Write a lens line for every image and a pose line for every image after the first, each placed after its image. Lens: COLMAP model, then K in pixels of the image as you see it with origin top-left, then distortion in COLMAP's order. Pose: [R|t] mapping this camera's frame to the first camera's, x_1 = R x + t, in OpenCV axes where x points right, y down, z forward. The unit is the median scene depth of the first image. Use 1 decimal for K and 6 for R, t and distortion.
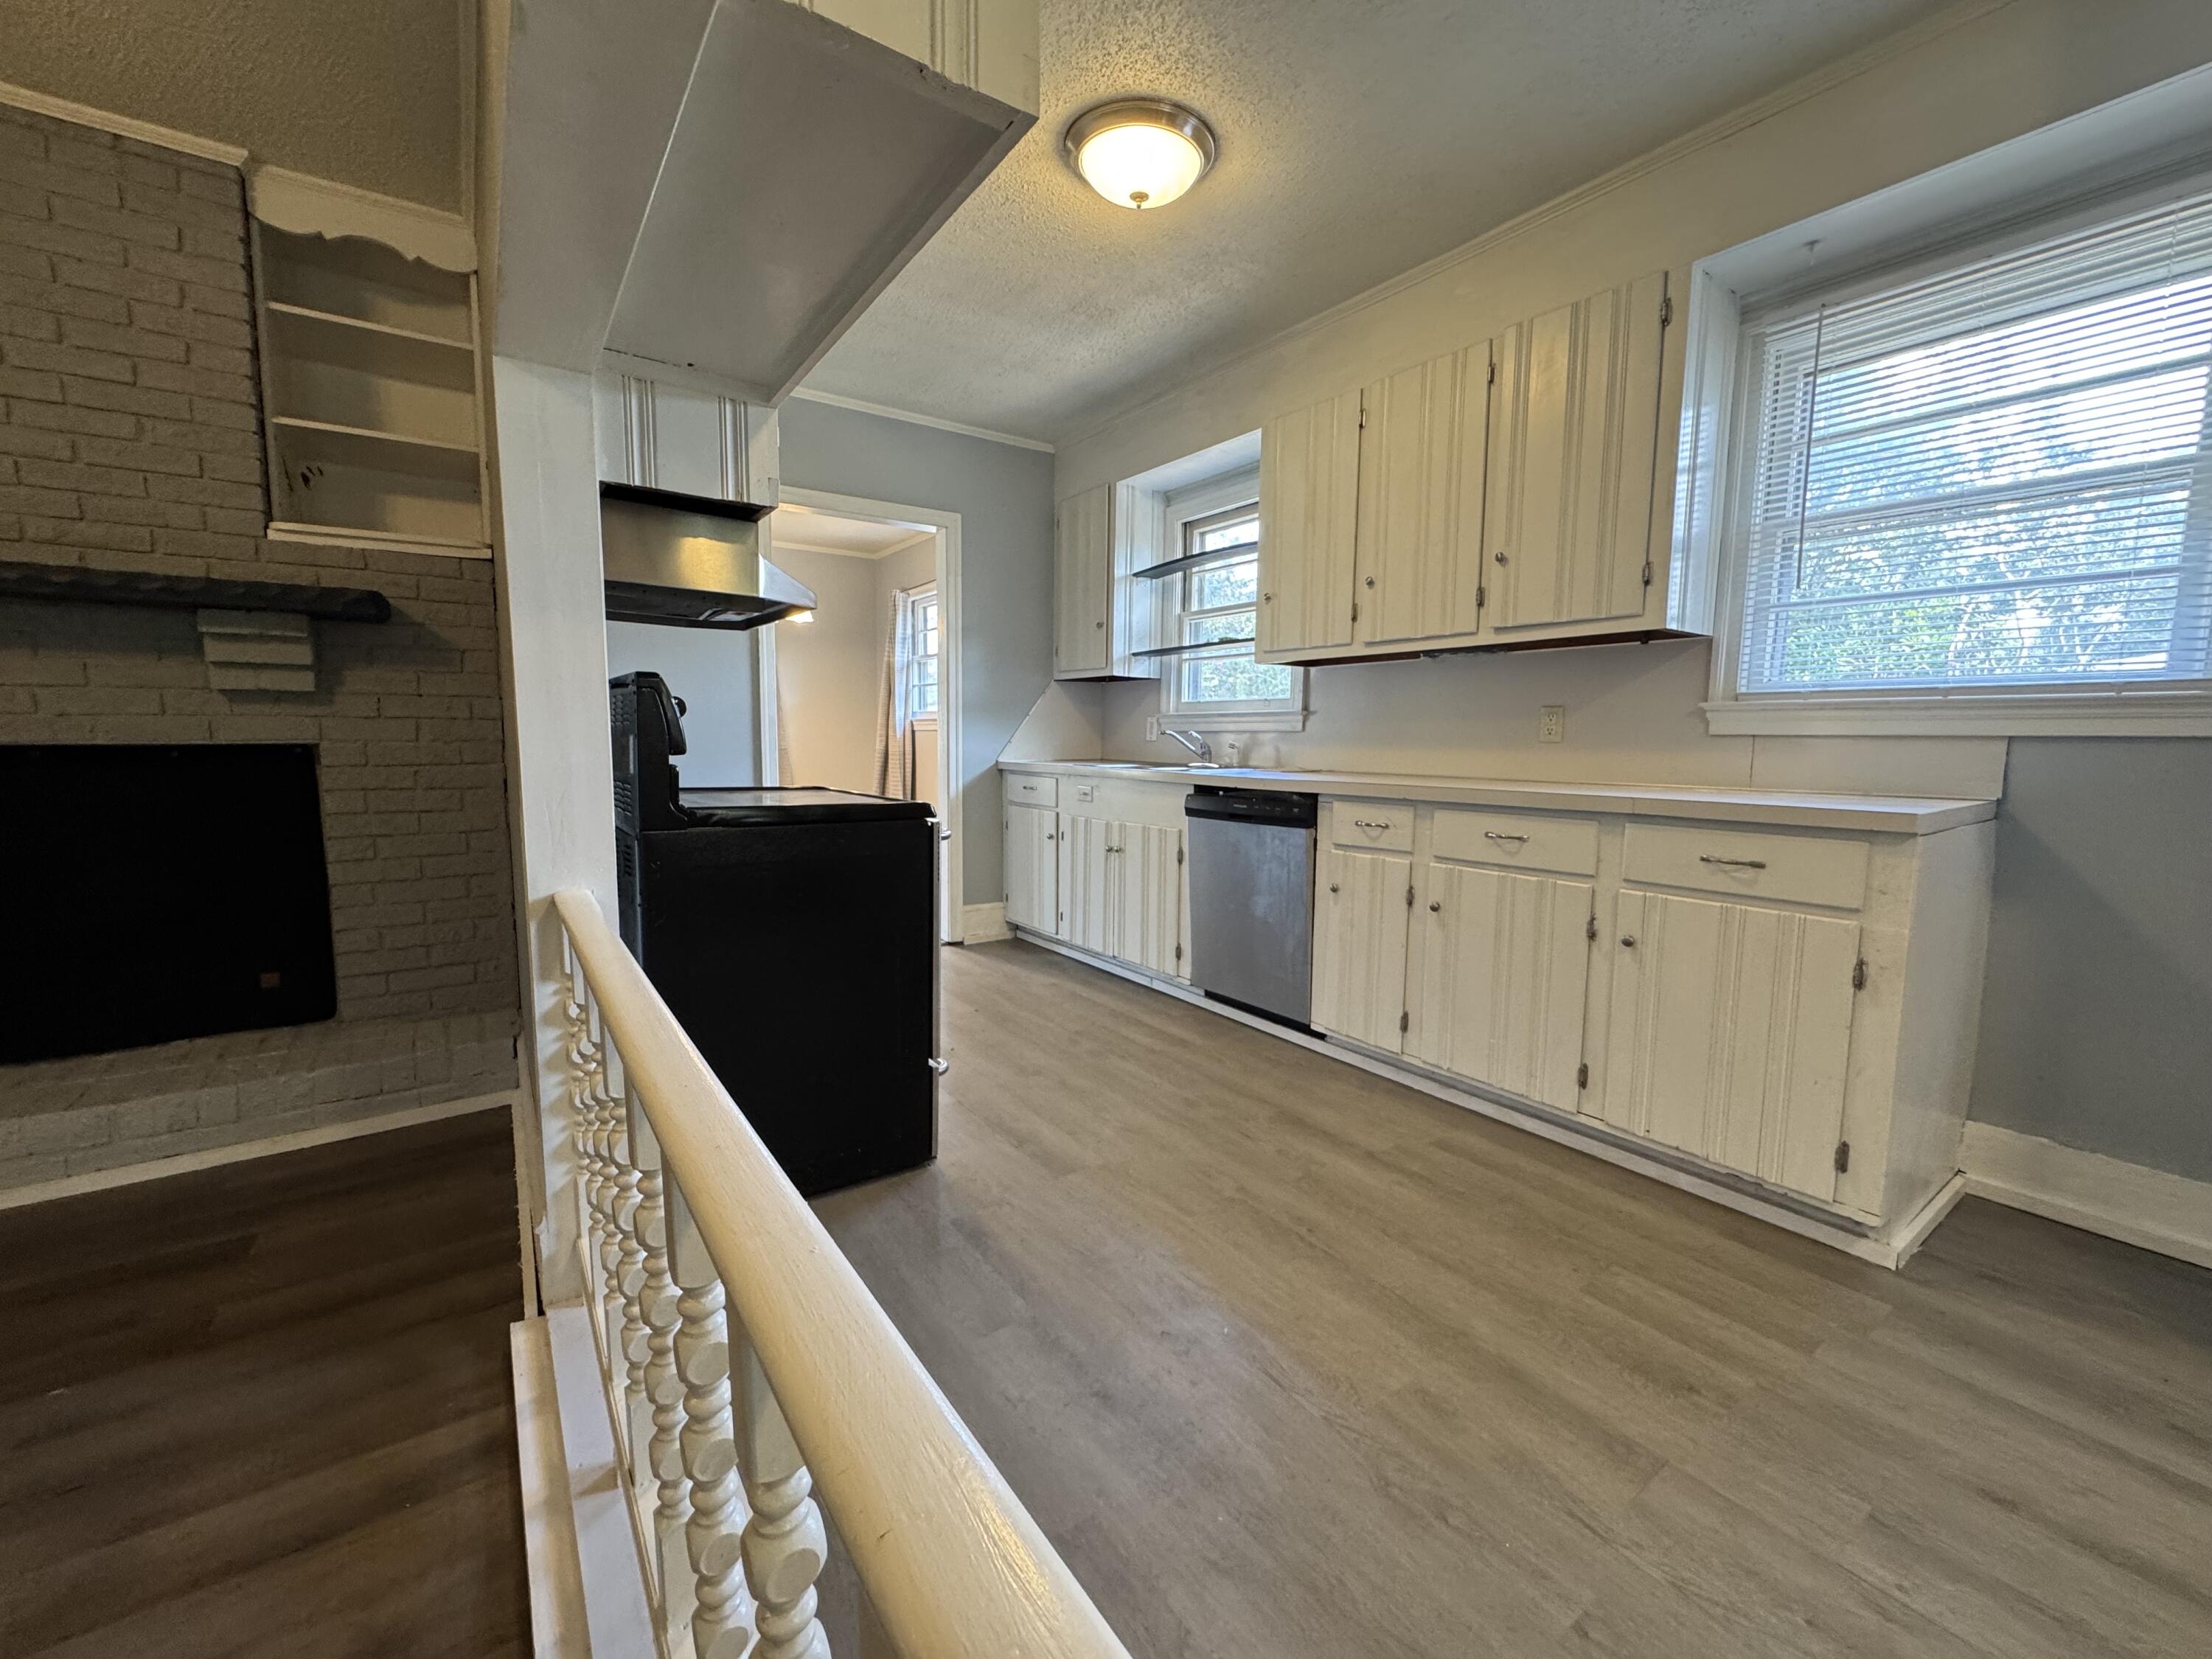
lens RADIAL K [[879.7, 0, 1106.0], [0, 879.7, 829.5], [0, 0, 1]] dist [-0.000416, -0.000030]
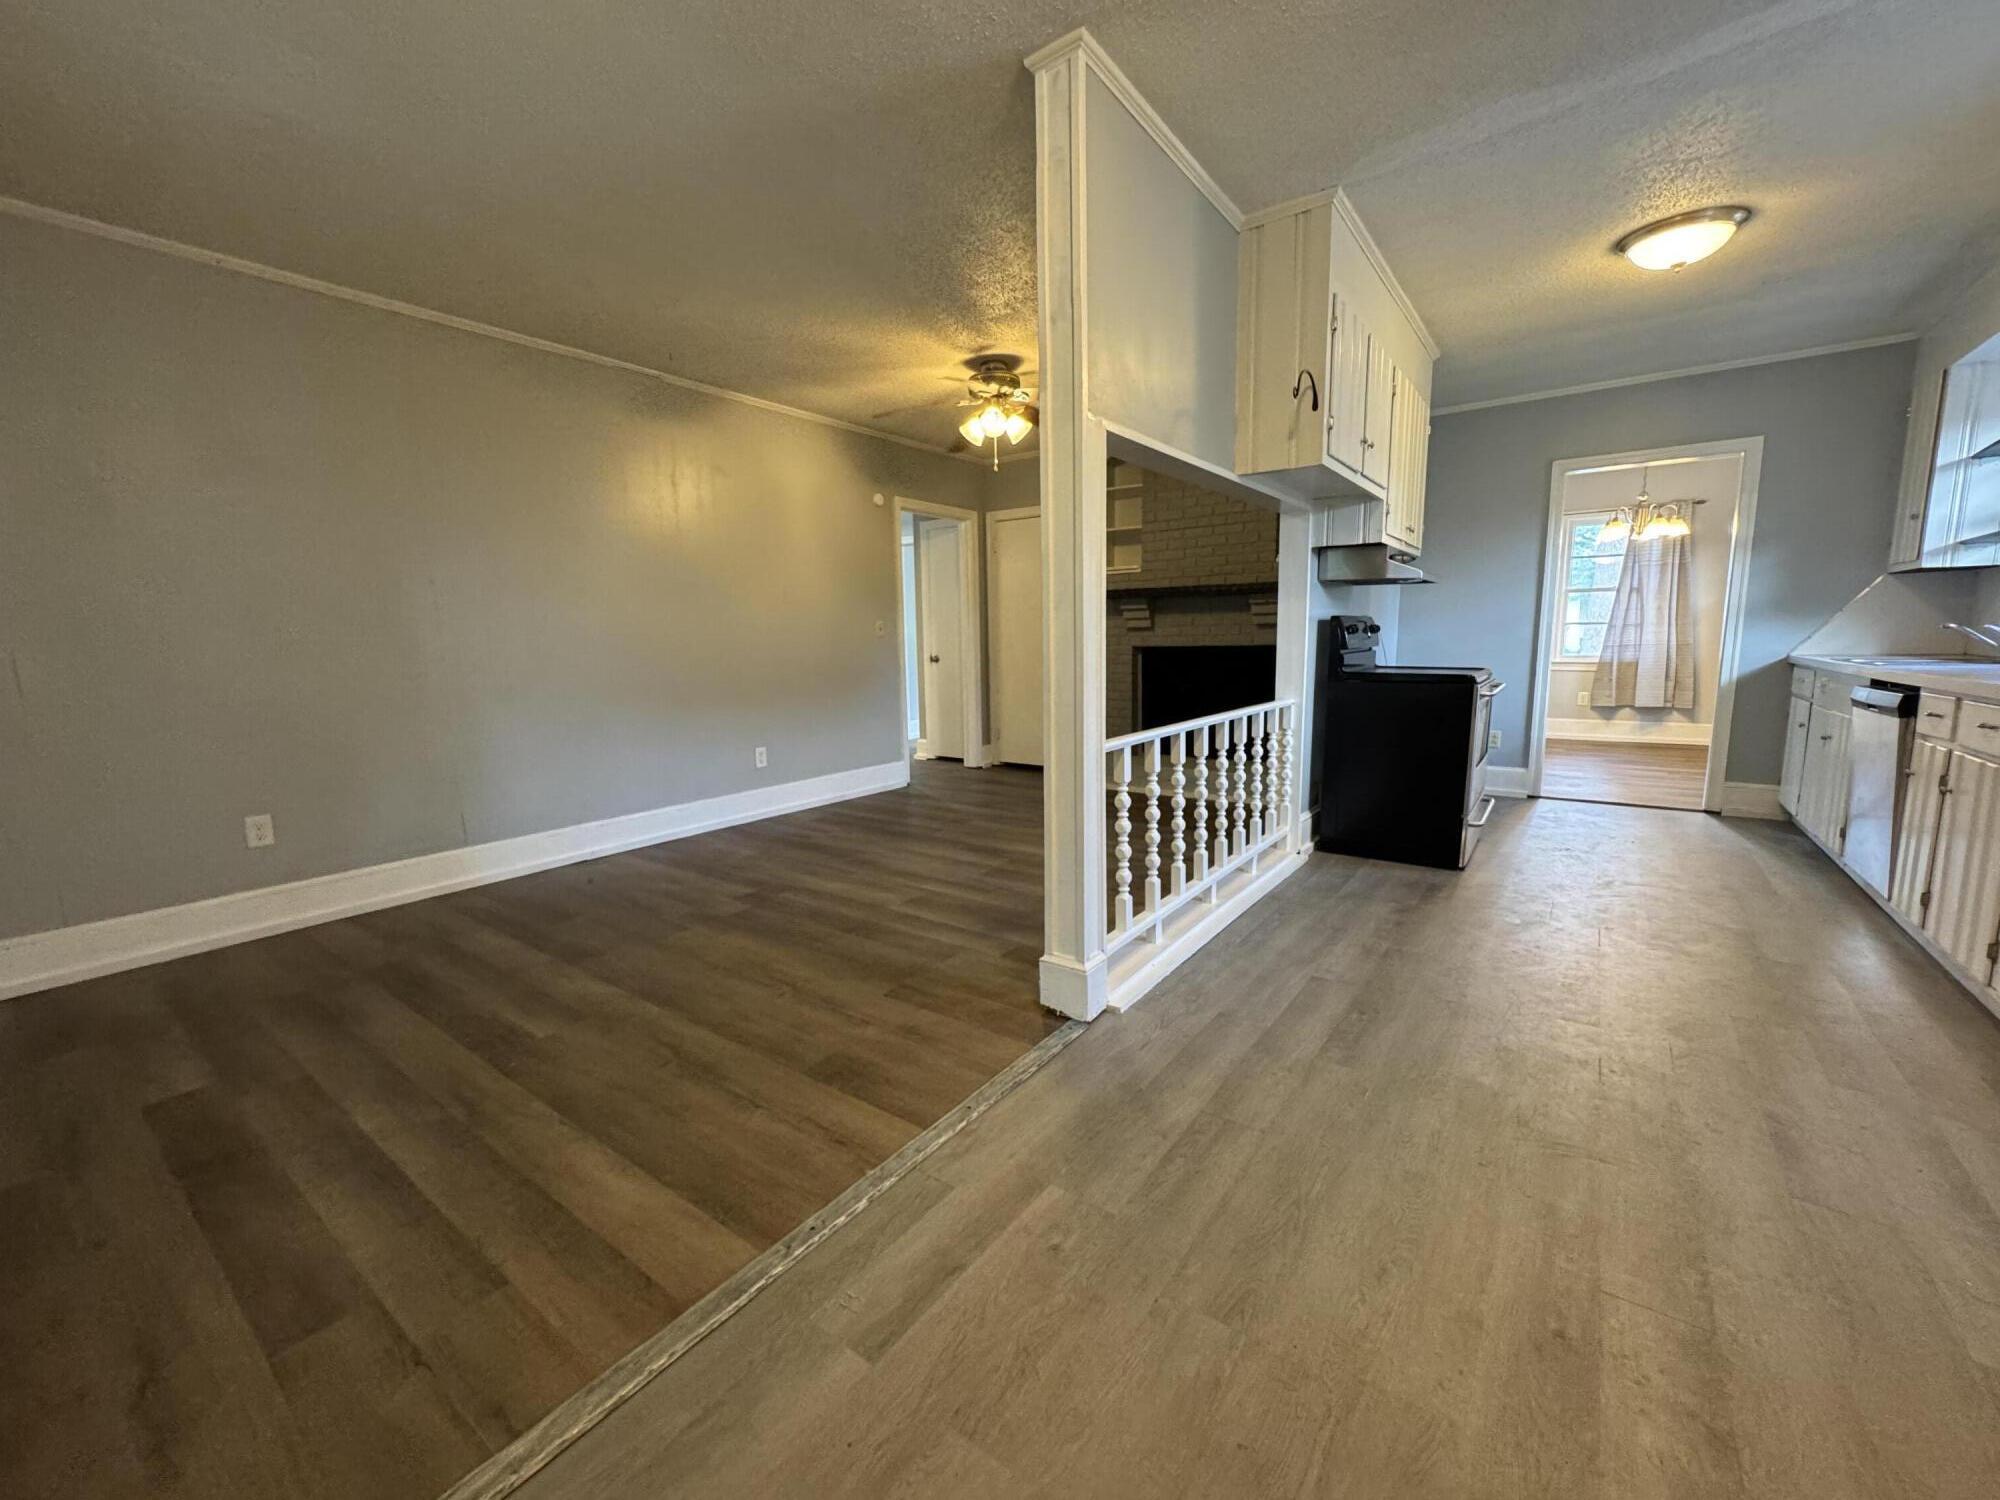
lens RADIAL K [[795.4, 0, 1000.0], [0, 795.4, 750.0], [0, 0, 1]] dist [-0.000416, -0.000030]
pose [[0.321195, 0.122848, -0.939011, 0.531578], [-0.079418, 0.991552, 0.102556, 0.015958], [0.943677, 0.041634, 0.328238, -0.244607]]
